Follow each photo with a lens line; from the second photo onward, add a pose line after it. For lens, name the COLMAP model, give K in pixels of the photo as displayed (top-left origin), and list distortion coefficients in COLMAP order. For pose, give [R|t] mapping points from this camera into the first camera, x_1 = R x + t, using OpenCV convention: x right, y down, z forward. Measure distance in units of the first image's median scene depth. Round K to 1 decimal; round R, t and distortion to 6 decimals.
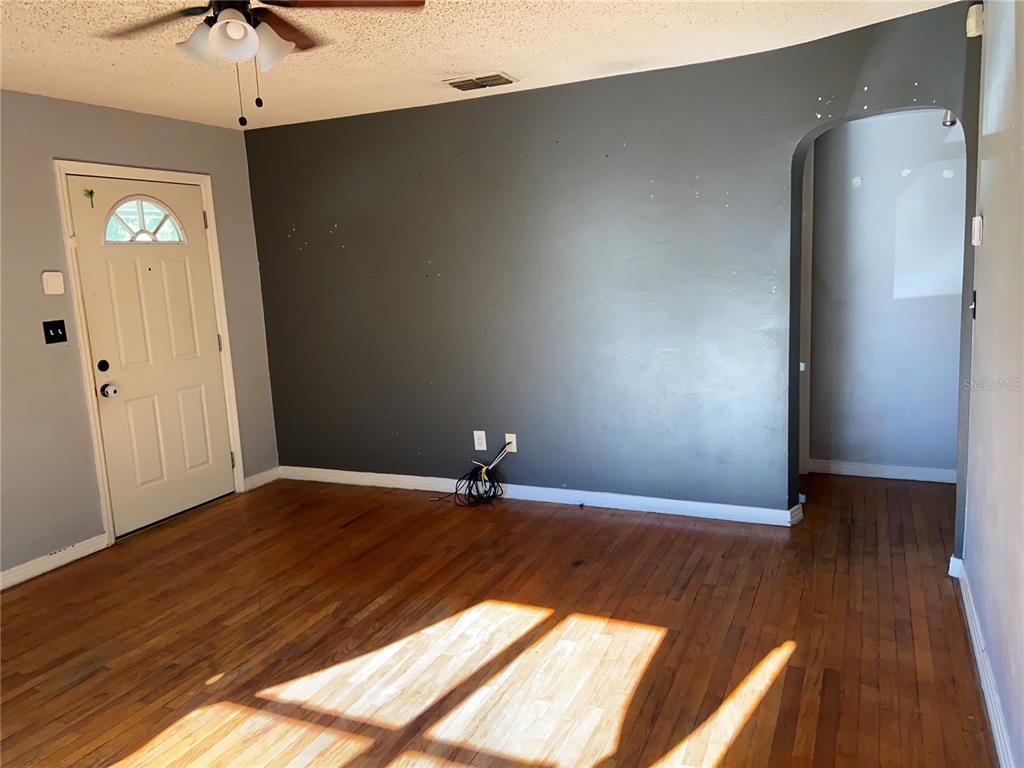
lens RADIAL K [[772.8, 0, 512.9], [0, 772.8, 382.1], [0, 0, 1]] dist [0.044906, -0.002775]
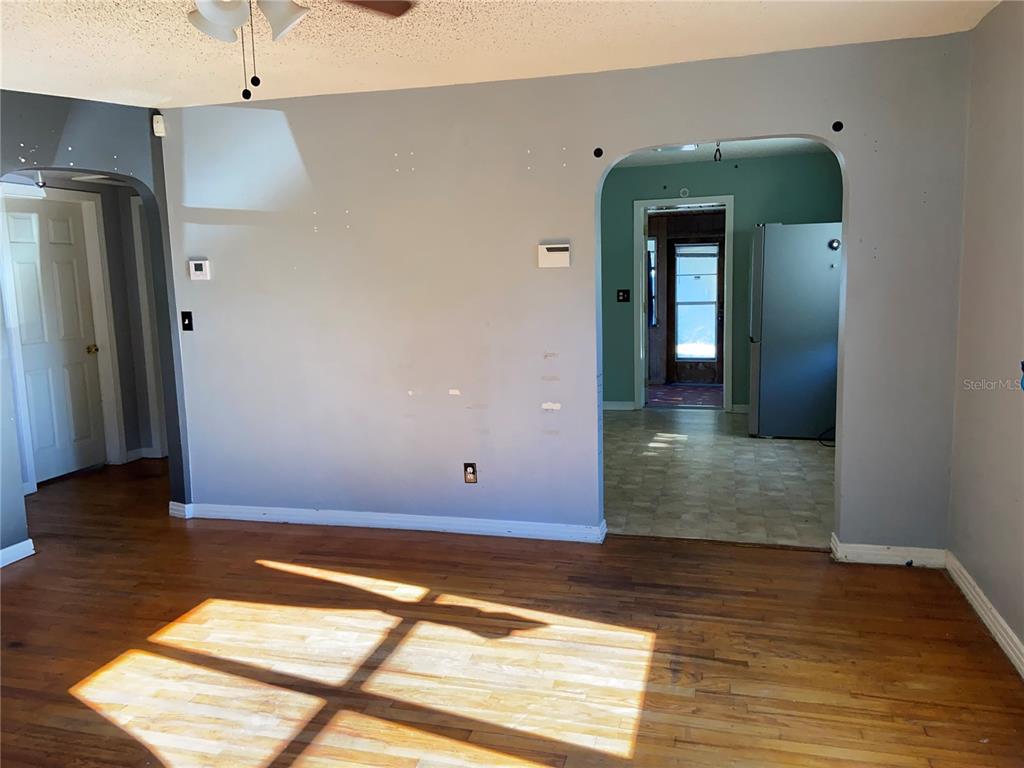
lens RADIAL K [[772.8, 0, 512.8], [0, 772.8, 382.9], [0, 0, 1]] dist [0.044906, -0.002775]
pose [[-0.161032, -0.095768, 0.982292, -1.100036], [0.183234, 0.975077, 0.125103, -0.067389], [-0.969791, 0.200135, -0.139471, 0.735706]]
